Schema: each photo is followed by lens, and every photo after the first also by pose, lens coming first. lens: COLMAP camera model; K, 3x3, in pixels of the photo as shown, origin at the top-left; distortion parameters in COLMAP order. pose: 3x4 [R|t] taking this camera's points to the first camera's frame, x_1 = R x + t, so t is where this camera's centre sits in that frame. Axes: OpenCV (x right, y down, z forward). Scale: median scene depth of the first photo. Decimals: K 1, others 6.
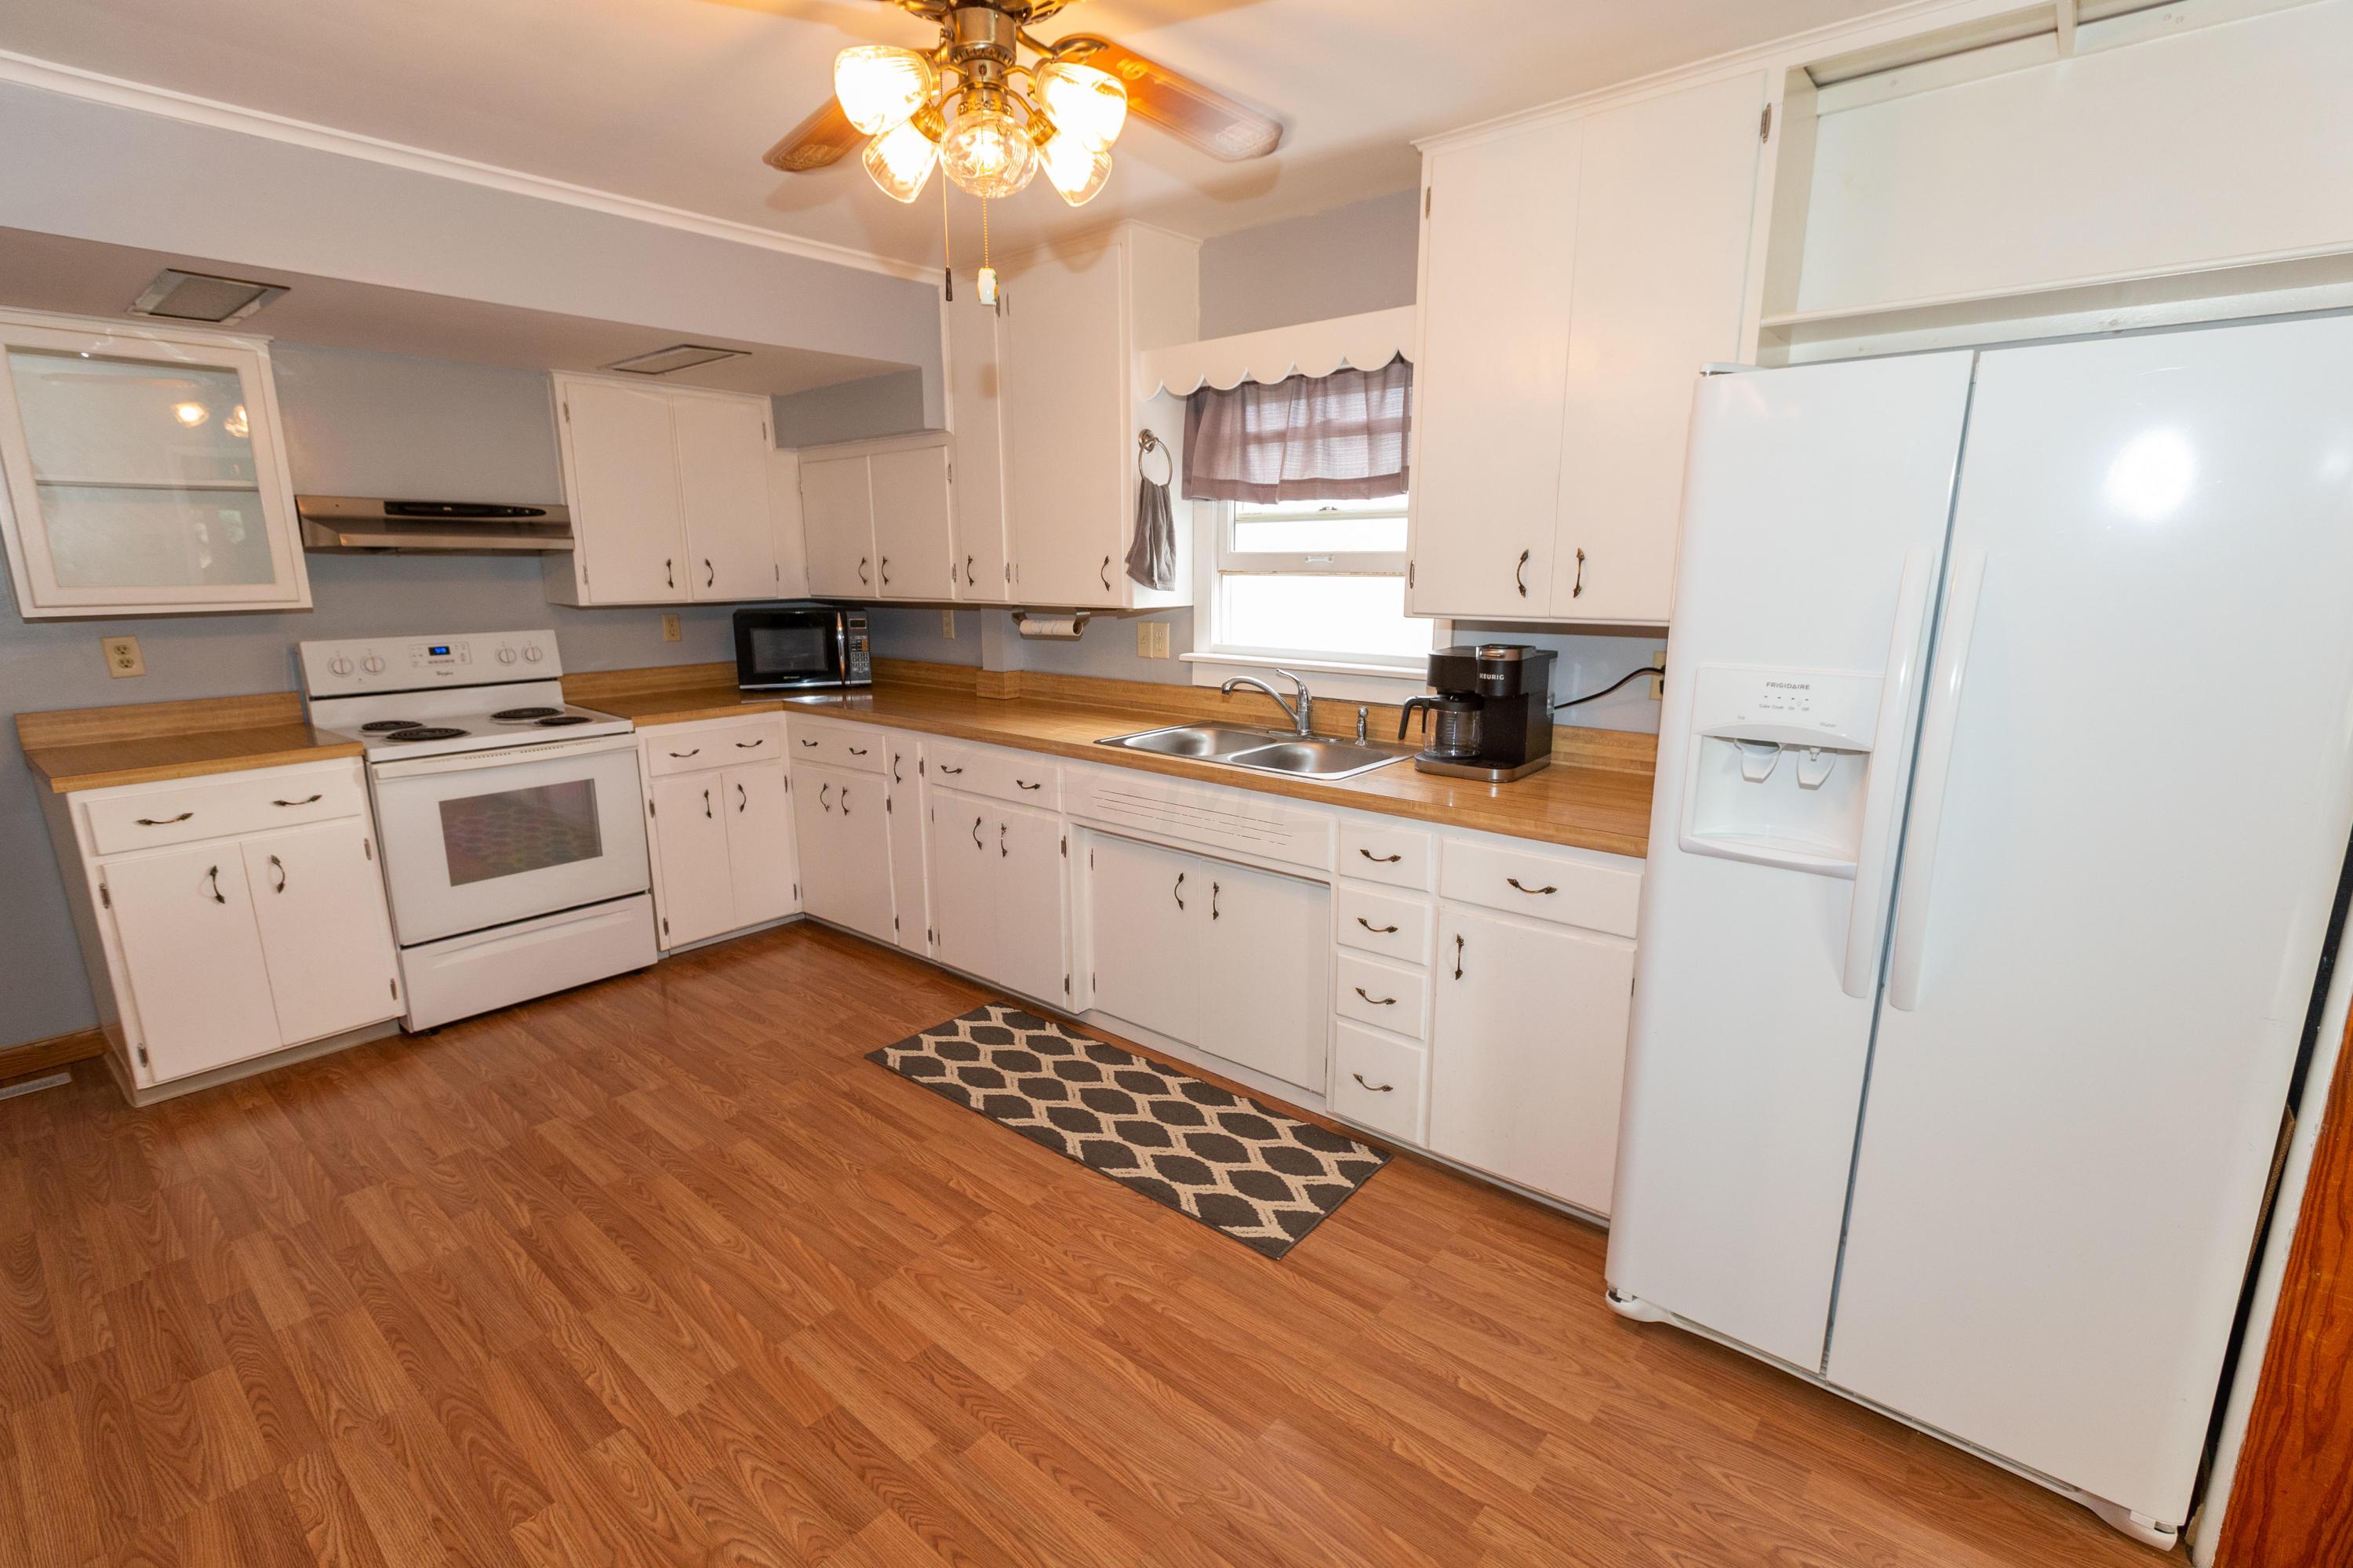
lens RADIAL K [[1053.9, 0, 1184.3], [0, 1053.9, 783.0], [0, 0, 1]] dist [-0.001325, -0.000602]
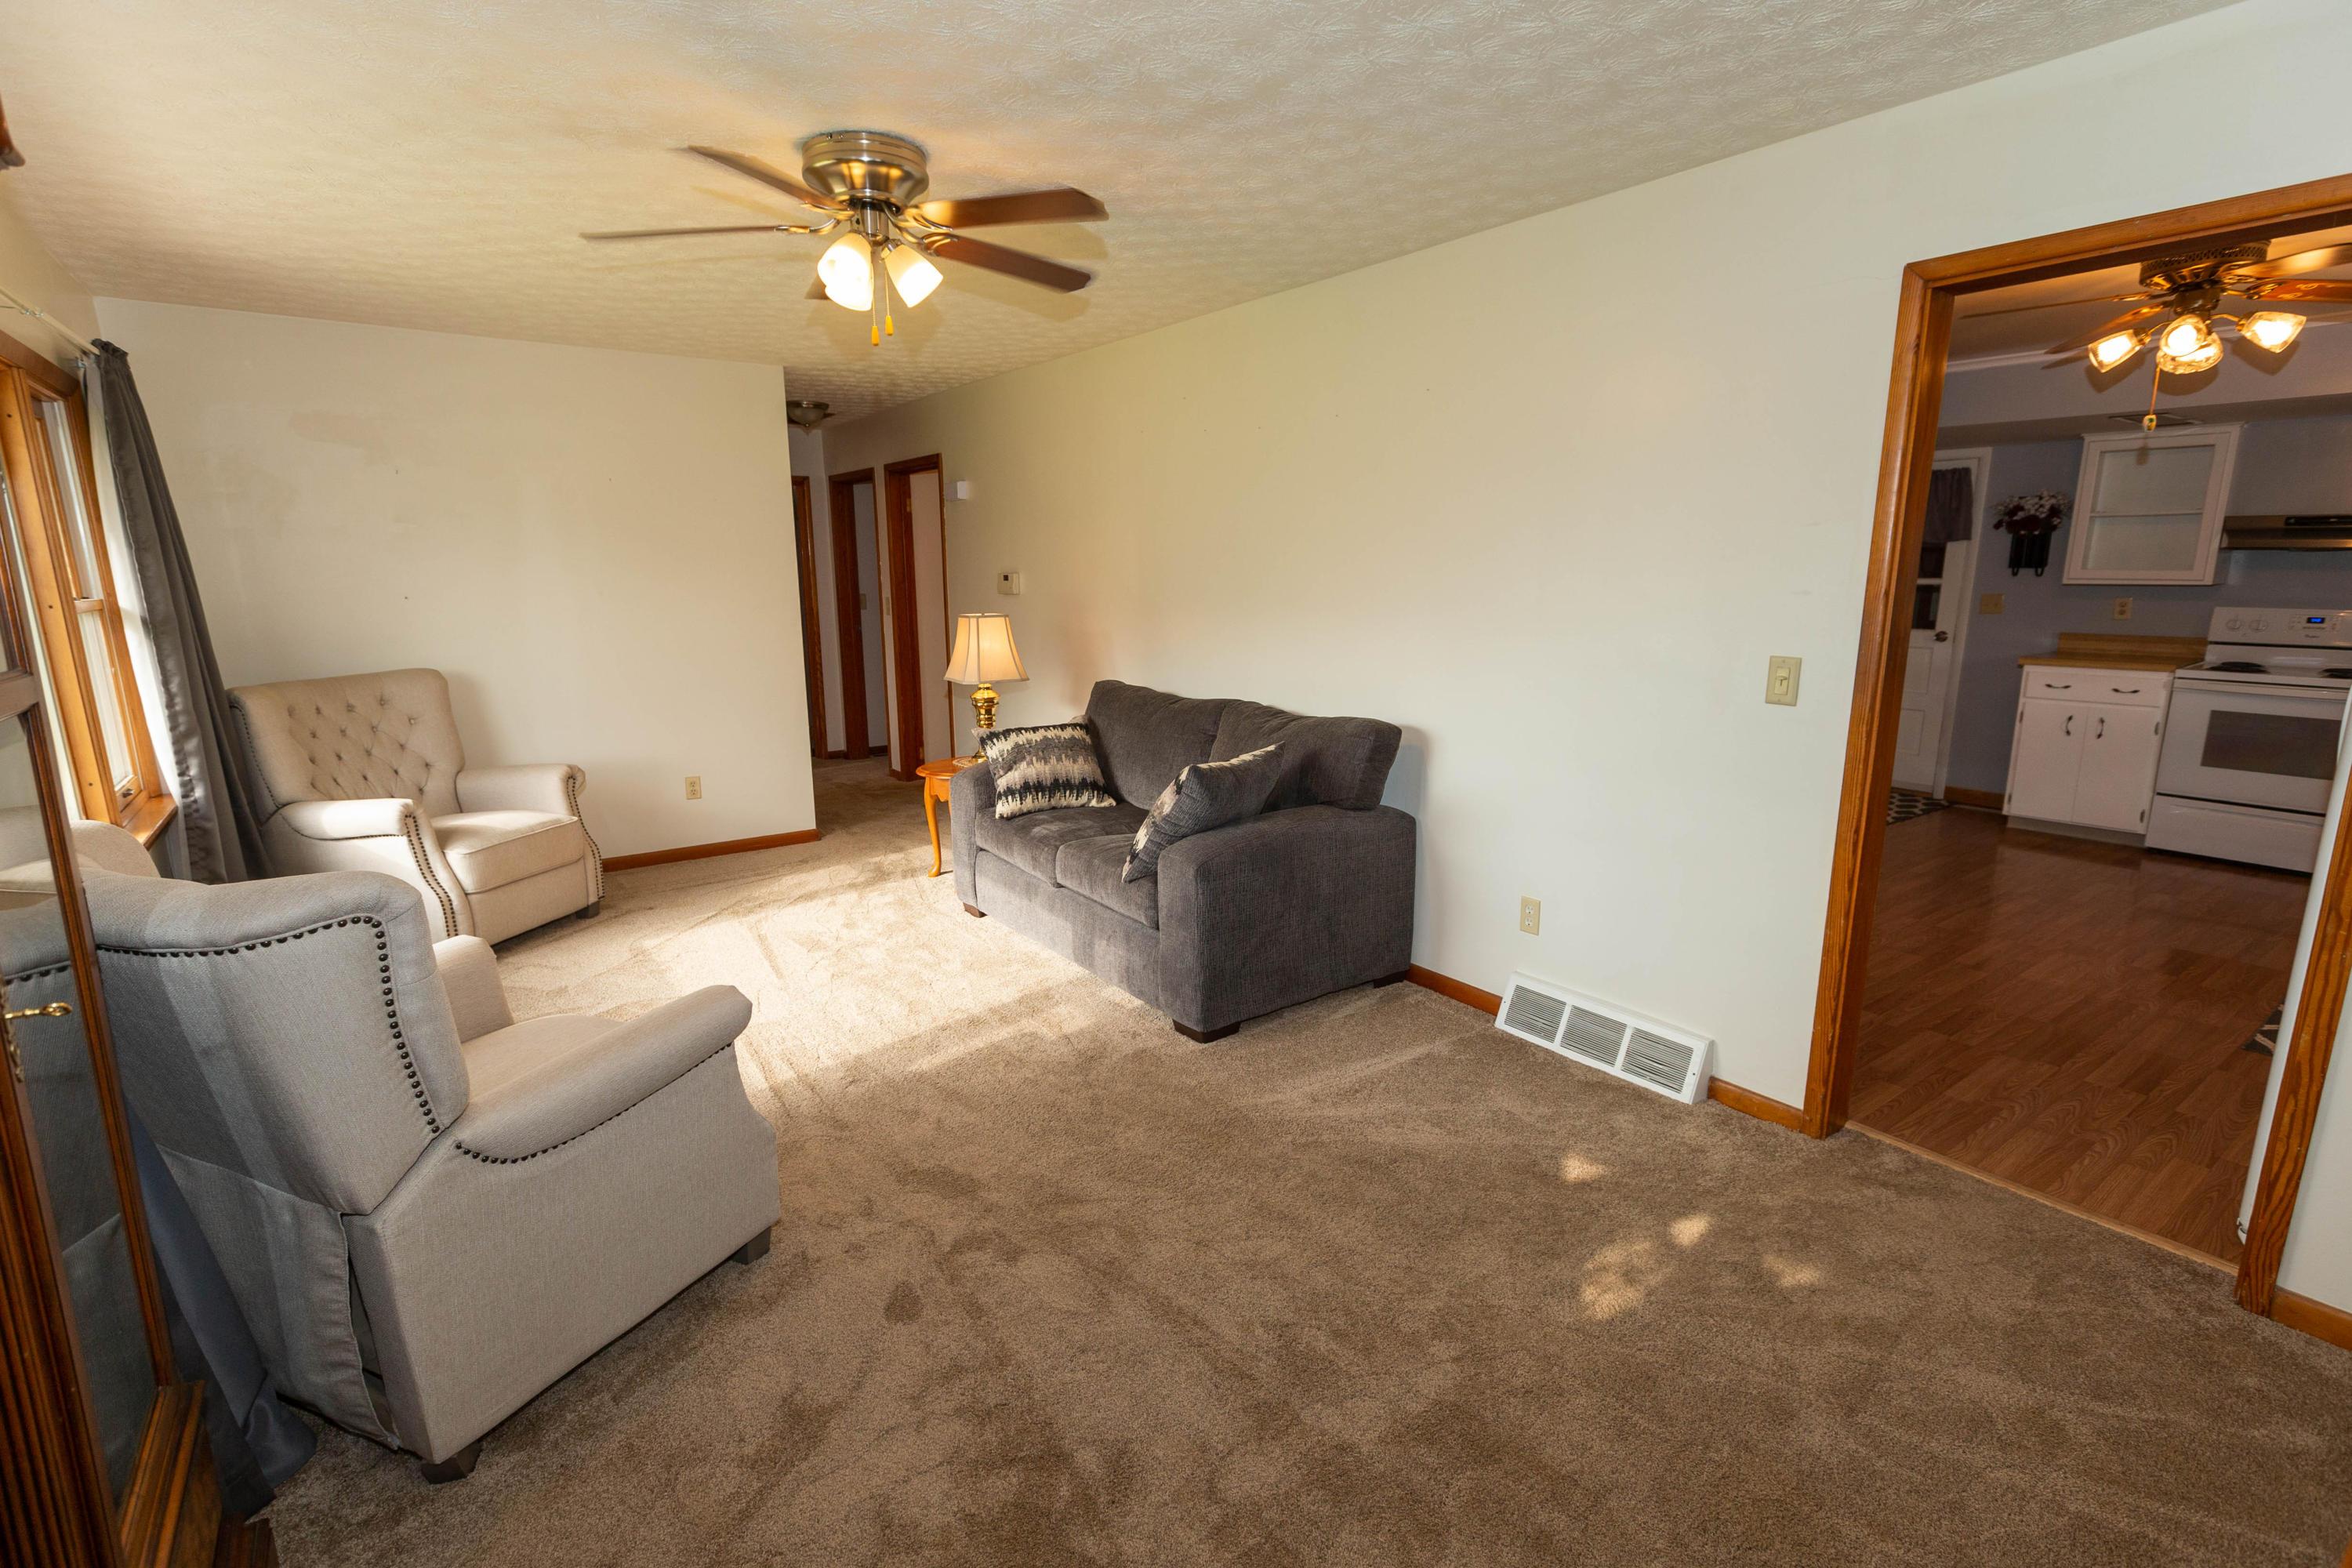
lens RADIAL K [[1098.5, 0, 1180.5], [0, 1098.5, 783.9], [0, 0, 1]] dist [-0.000516, -0.000232]
pose [[-0.246404, 0.192024, -0.949954, 1.240829], [-0.200561, 0.948854, 0.243825, 0.031483], [0.948188, 0.250603, -0.195289, -0.102492]]
